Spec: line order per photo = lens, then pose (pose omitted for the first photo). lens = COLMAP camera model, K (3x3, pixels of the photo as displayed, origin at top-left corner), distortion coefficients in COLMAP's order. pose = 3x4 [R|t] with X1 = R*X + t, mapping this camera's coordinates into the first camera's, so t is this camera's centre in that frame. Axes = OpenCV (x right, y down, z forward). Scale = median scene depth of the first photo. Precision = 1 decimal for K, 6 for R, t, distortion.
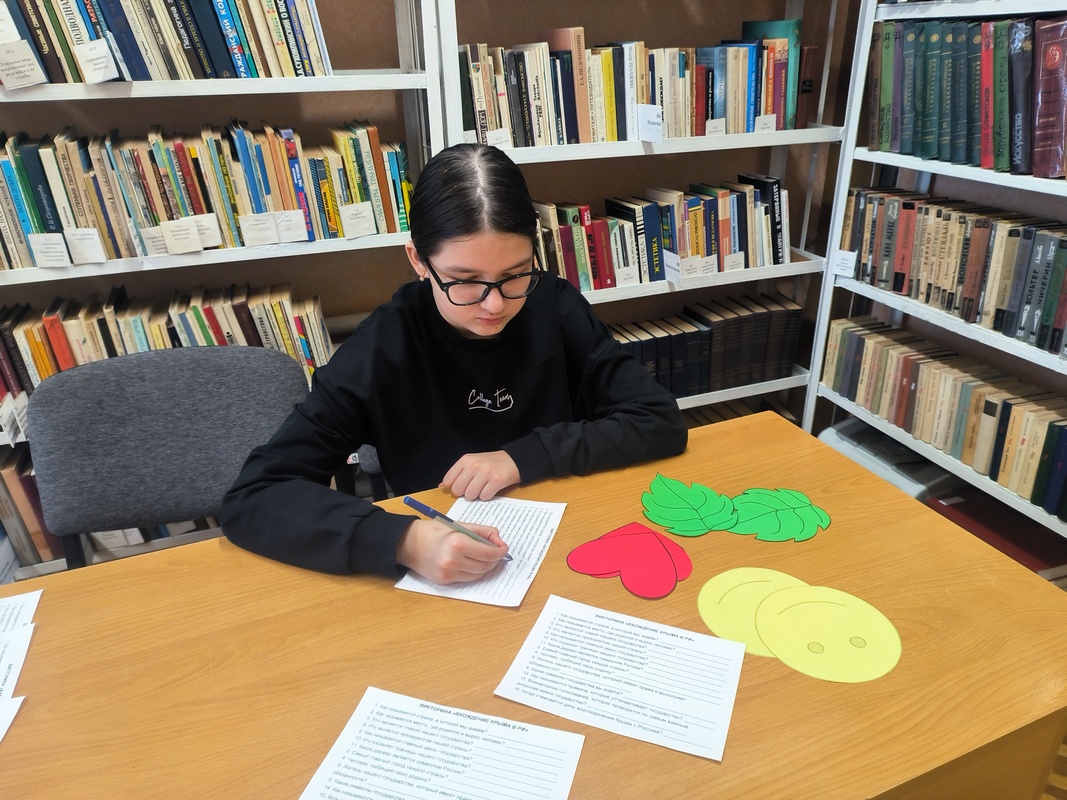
lens RADIAL K [[754.2, 0, 537.7], [0, 754.2, 406.0], [0, 0, 1]] dist [-0.012950, 0.001677]
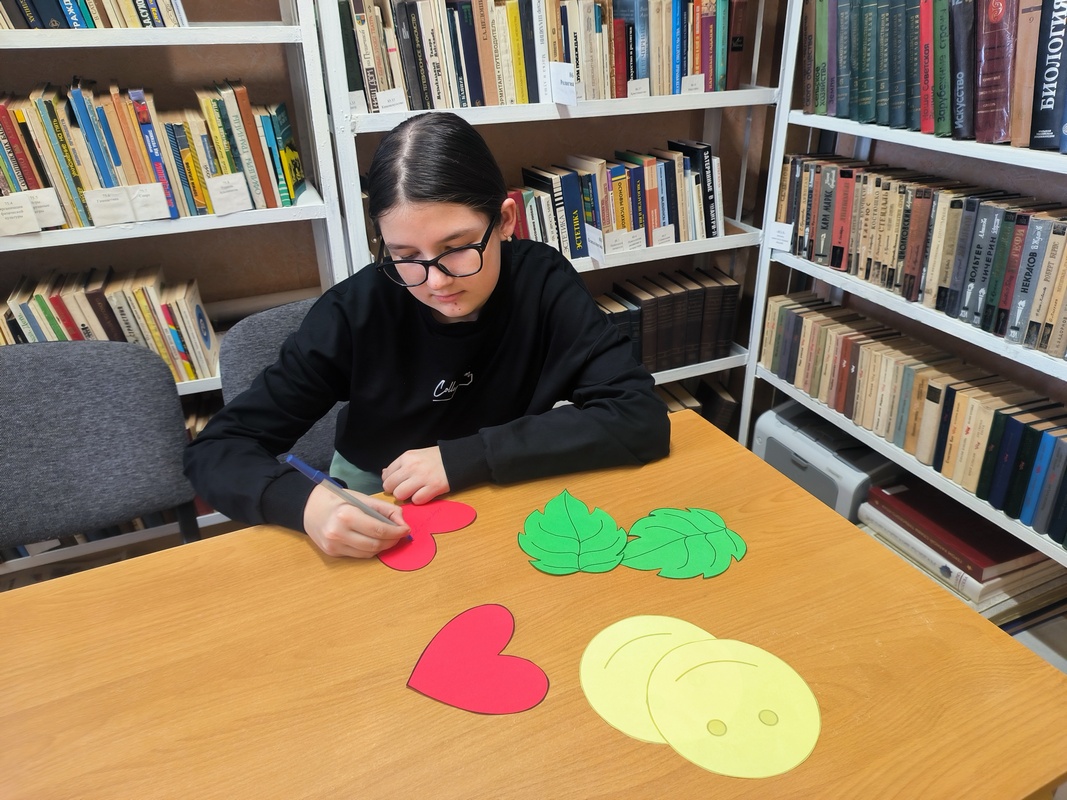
lens RADIAL K [[754.2, 0, 541.0], [0, 754.2, 387.9], [0, 0, 1]] dist [-0.012950, 0.001677]
pose [[0.998381, -0.019266, 0.053516, 0.071713], [0.018232, 0.999639, 0.019748, -0.032032], [-0.053877, -0.018740, 0.998372, 0.103076]]
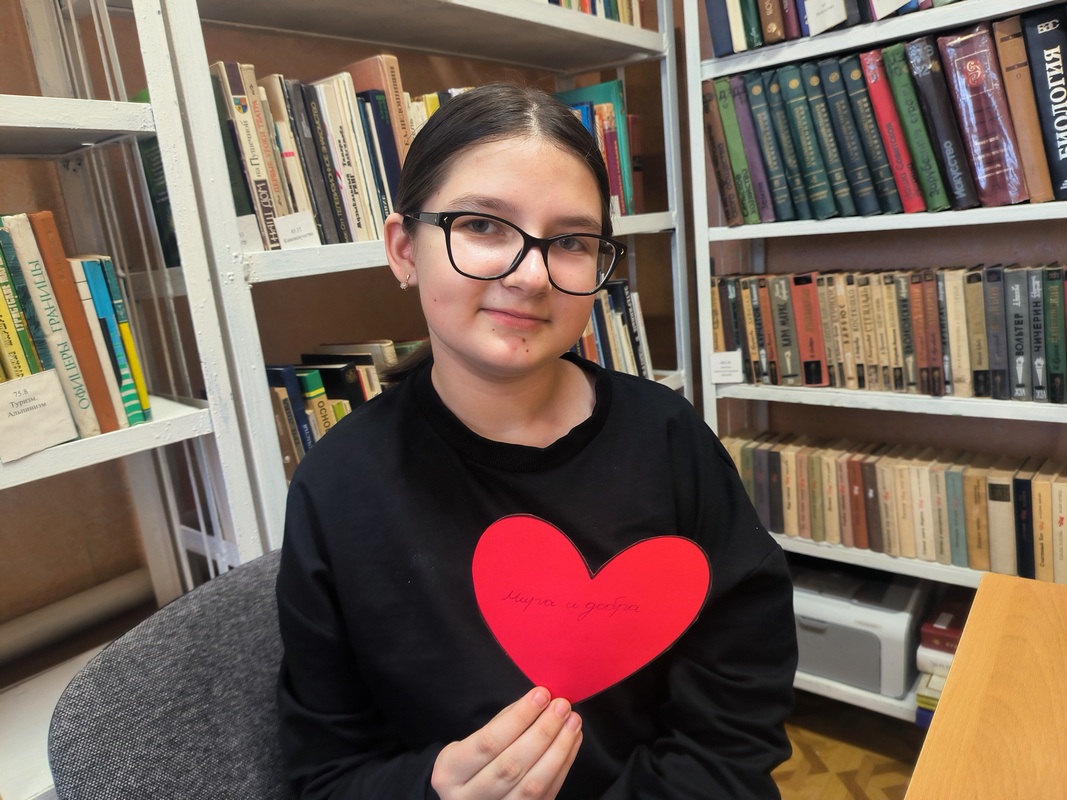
lens RADIAL K [[754.2, 0, 526.8], [0, 754.2, 403.3], [0, 0, 1]] dist [-0.012950, 0.001677]
pose [[0.861070, -0.177387, 0.476542, -0.195119], [0.288704, 0.942023, -0.171006, -0.096071], [-0.418579, 0.284828, 0.862360, 0.503549]]
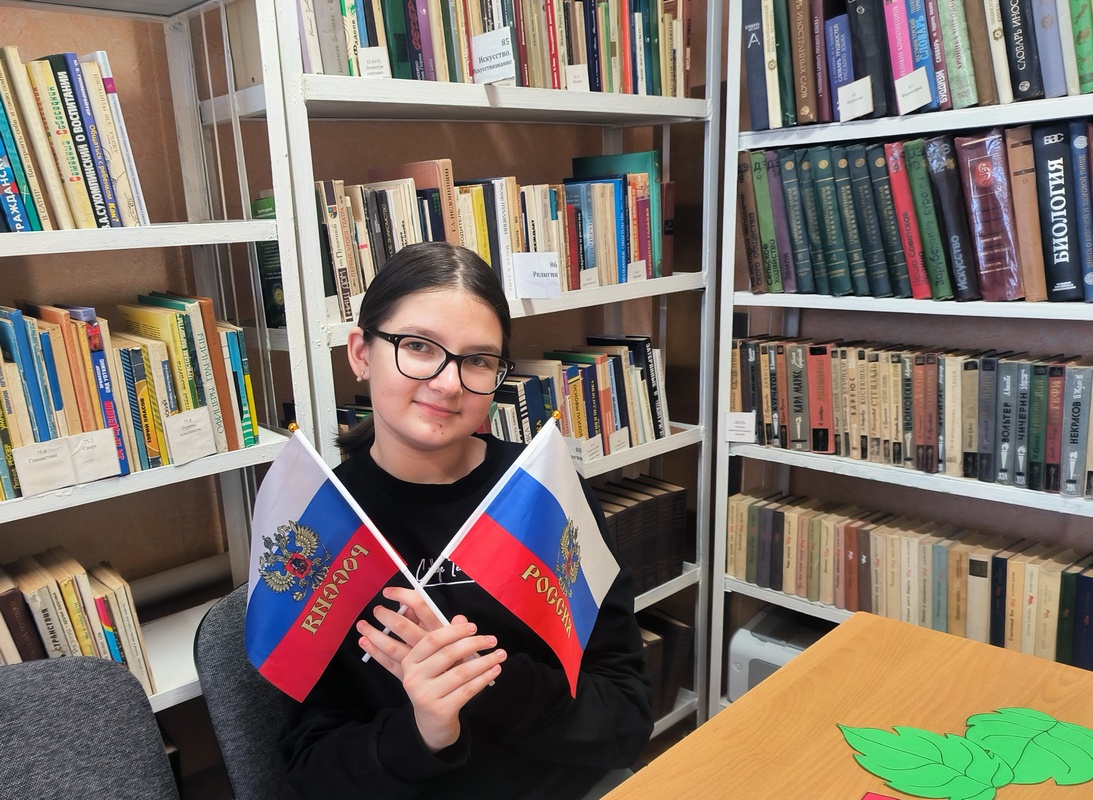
lens RADIAL K [[947.2, 0, 433.0], [0, 947.2, 489.3], [0, 0, 1]] dist [-0.010933, 0.003437]
pose [[0.934780, -0.128651, 0.331112, -0.318390], [0.184324, 0.972477, -0.142524, -0.045745], [-0.303663, 0.194261, 0.932766, 0.178713]]
